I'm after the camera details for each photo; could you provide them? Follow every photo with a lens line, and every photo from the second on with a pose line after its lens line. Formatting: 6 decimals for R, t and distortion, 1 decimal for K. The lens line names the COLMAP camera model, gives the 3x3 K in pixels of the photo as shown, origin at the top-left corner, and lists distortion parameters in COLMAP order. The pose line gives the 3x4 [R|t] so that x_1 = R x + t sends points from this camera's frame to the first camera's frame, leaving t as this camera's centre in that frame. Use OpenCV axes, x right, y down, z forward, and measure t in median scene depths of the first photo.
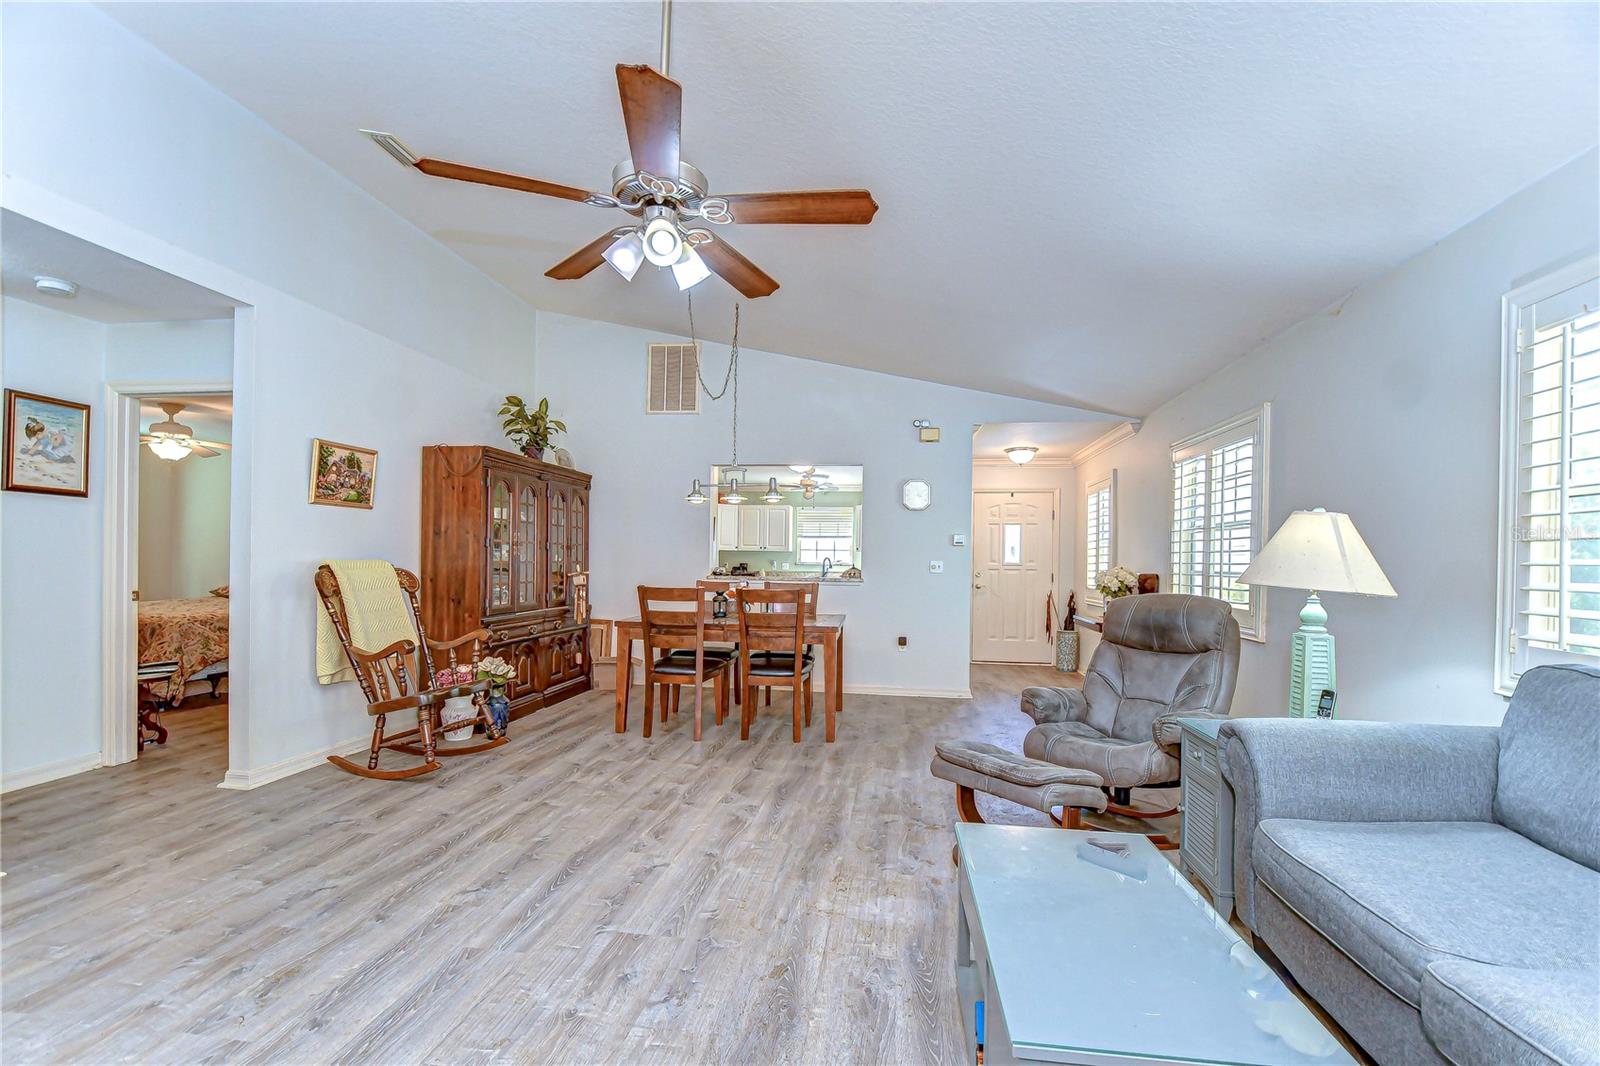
lens RADIAL K [[694.2, 0, 800.9], [0, 694.2, 561.3], [0, 0, 1]] dist [0.011635, -0.010075]
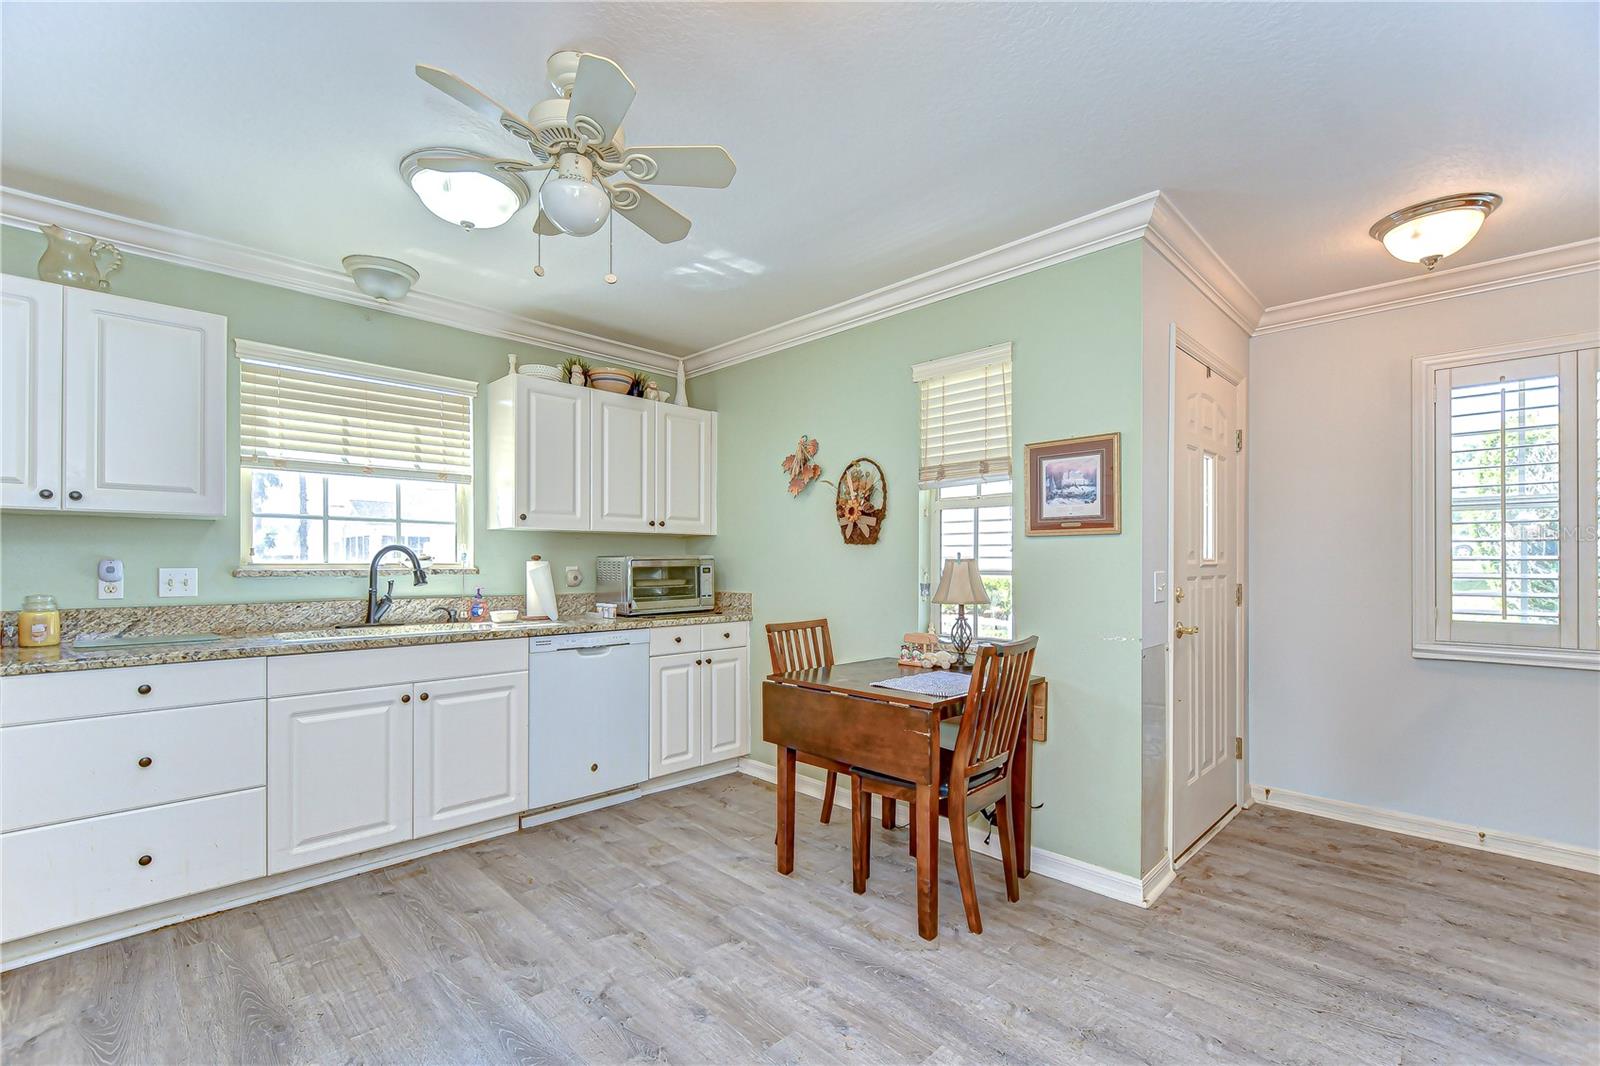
lens RADIAL K [[694.2, 0, 800.9], [0, 694.2, 561.3], [0, 0, 1]] dist [0.011635, -0.010075]
pose [[0.613552, -0.013388, 0.789541, -0.242580], [0.005003, 0.999902, 0.013067, -0.005695], [-0.789639, -0.004067, 0.613559, 2.113303]]
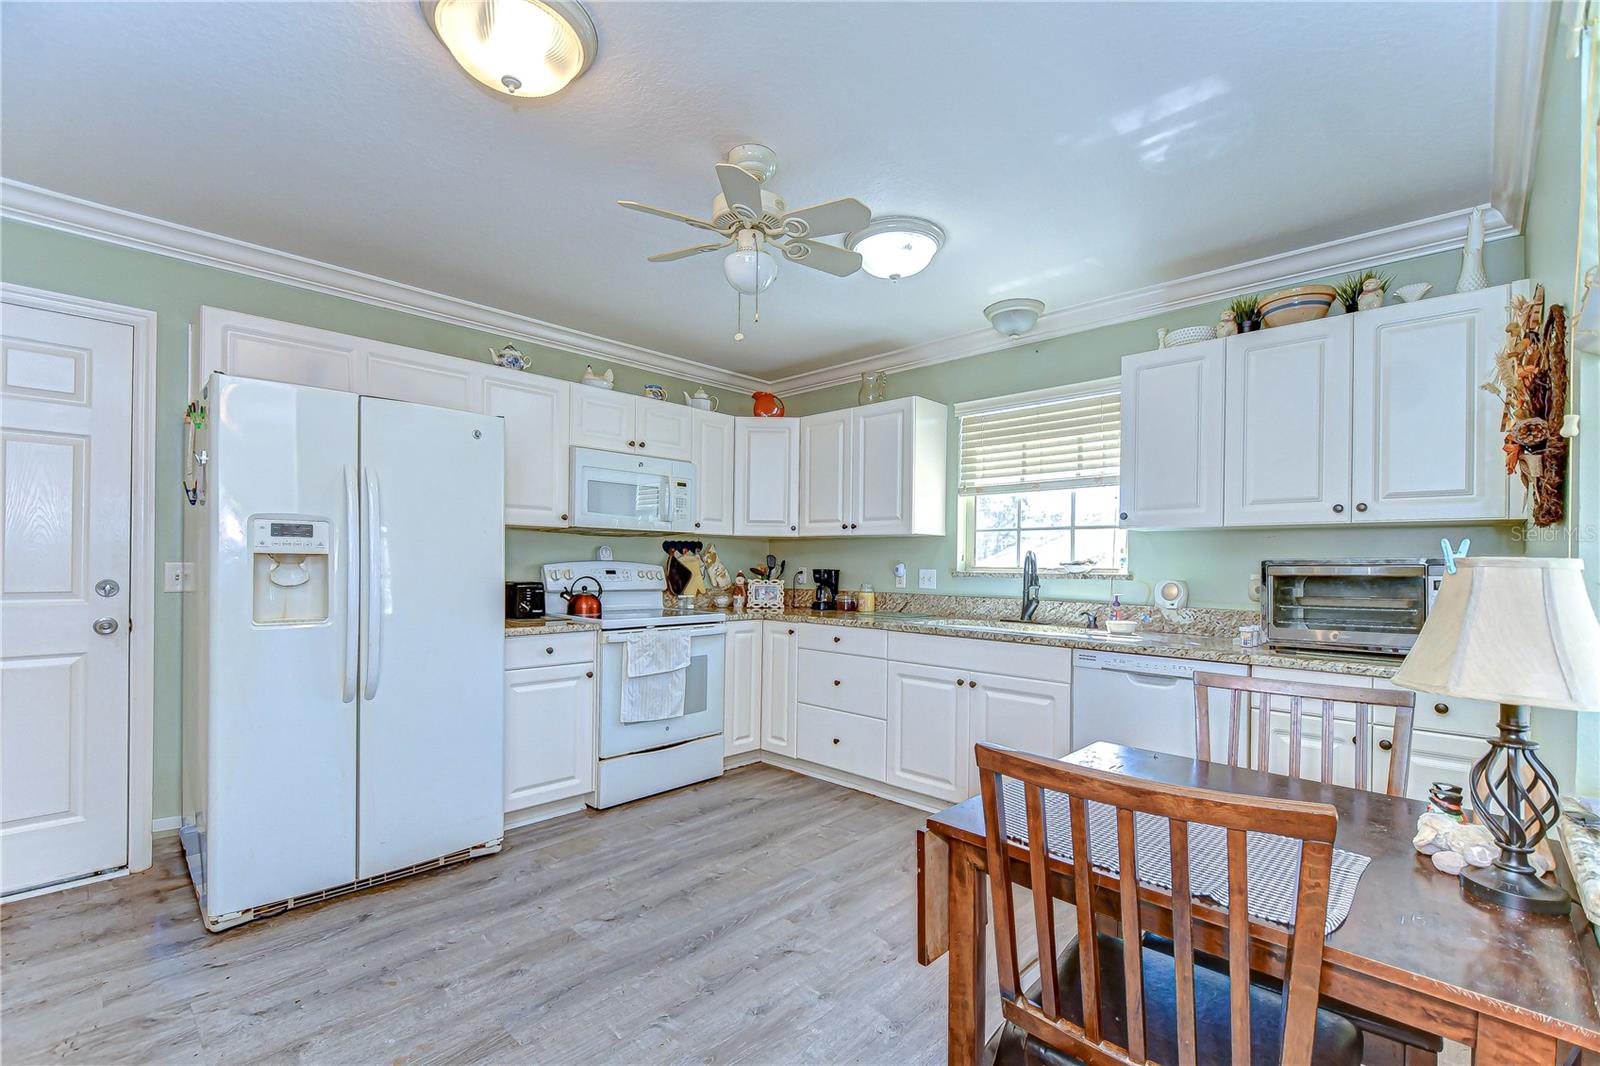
lens RADIAL K [[694.2, 0, 800.9], [0, 694.2, 561.3], [0, 0, 1]] dist [0.011635, -0.010075]
pose [[0.797557, -0.008058, -0.603189, 0.424487], [0.002848, 0.999950, -0.009594, 0.005013], [0.603236, 0.005934, 0.797540, 2.090534]]
